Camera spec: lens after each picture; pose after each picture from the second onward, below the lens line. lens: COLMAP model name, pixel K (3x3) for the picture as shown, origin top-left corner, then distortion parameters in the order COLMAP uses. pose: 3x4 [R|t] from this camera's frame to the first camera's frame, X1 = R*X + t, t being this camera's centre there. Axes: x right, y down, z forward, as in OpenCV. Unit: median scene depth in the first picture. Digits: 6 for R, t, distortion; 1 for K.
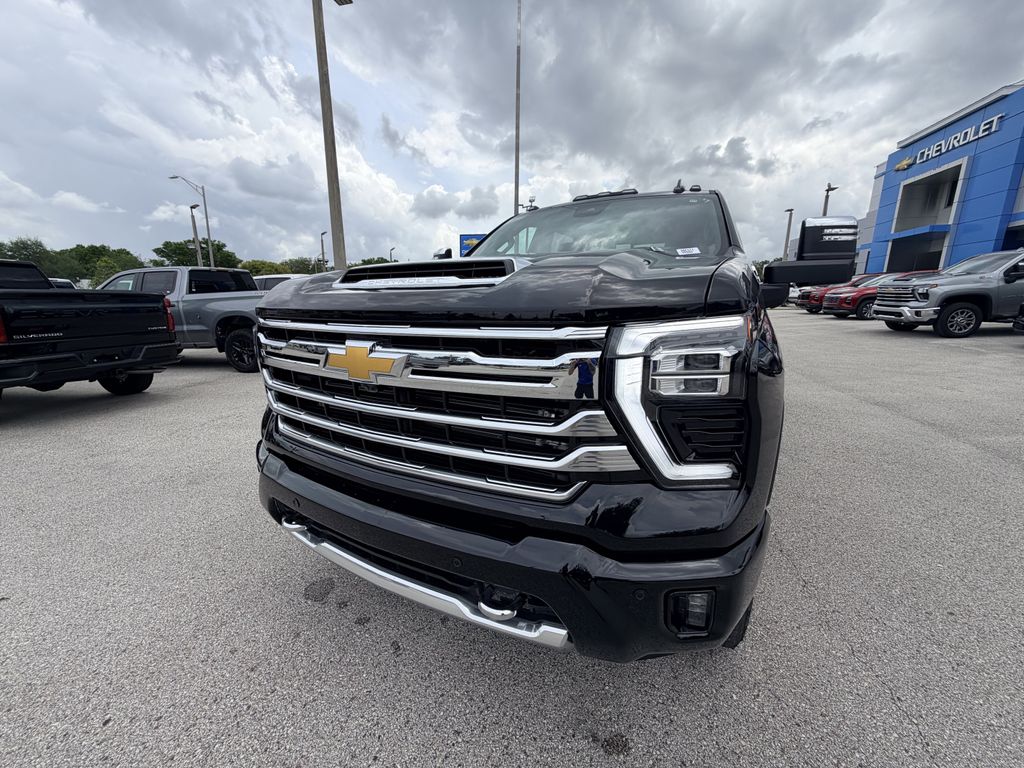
lens RADIAL K [[407.8, 0, 512.7], [0, 407.8, 387.8], [0, 0, 1]] dist [-0.002531, 0.000631]
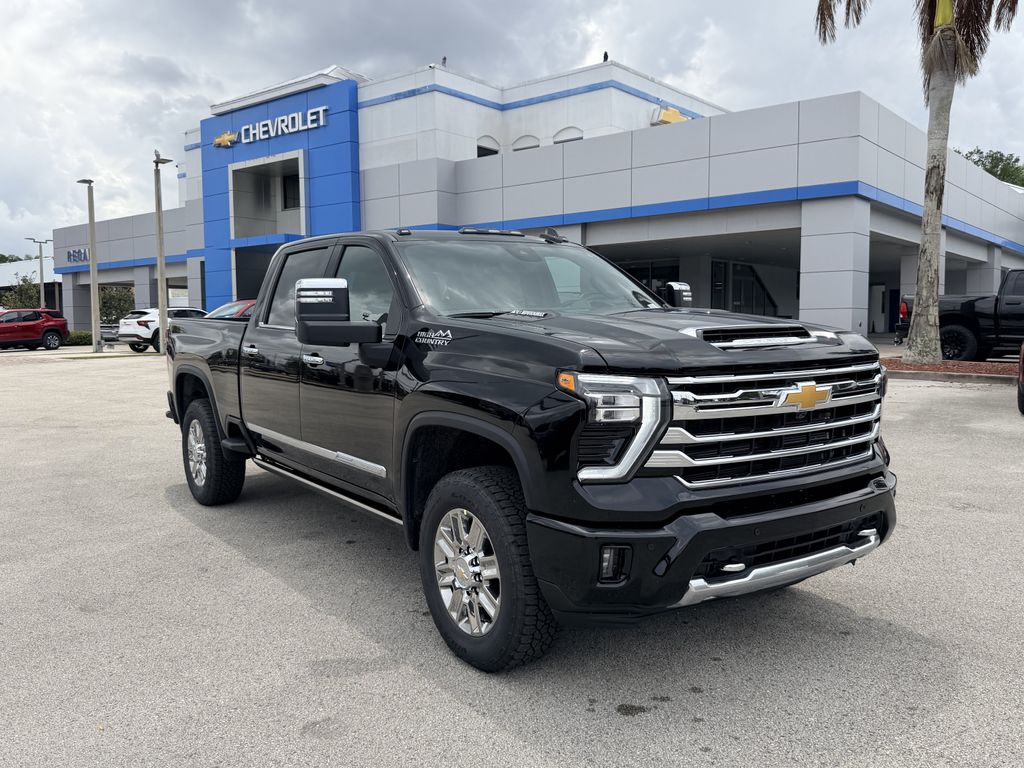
lens RADIAL K [[871.9, 0, 508.1], [0, 871.9, 392.4], [0, 0, 1]] dist [0.050976, -0.101087]
pose [[0.440451, -0.072858, 0.894816, -0.510757], [0.207180, 0.978048, -0.022345, -0.031963], [-0.873544, 0.195230, 0.445876, 0.075451]]
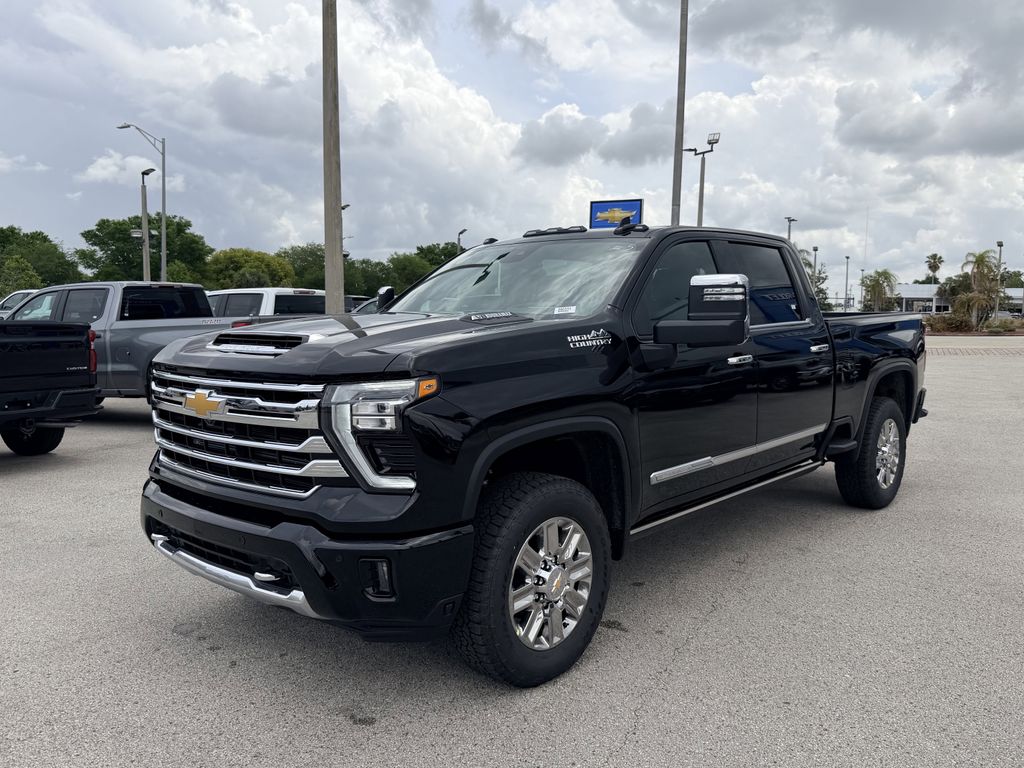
lens RADIAL K [[831.6, 0, 513.0], [0, 831.6, 392.5], [0, 0, 1]] dist [0.077824, -0.127144]
pose [[0.973653, 0.030937, -0.225926, 0.194471], [-0.059324, 0.991004, -0.119962, 0.026977], [0.220183, 0.130204, 0.966730, -0.234317]]
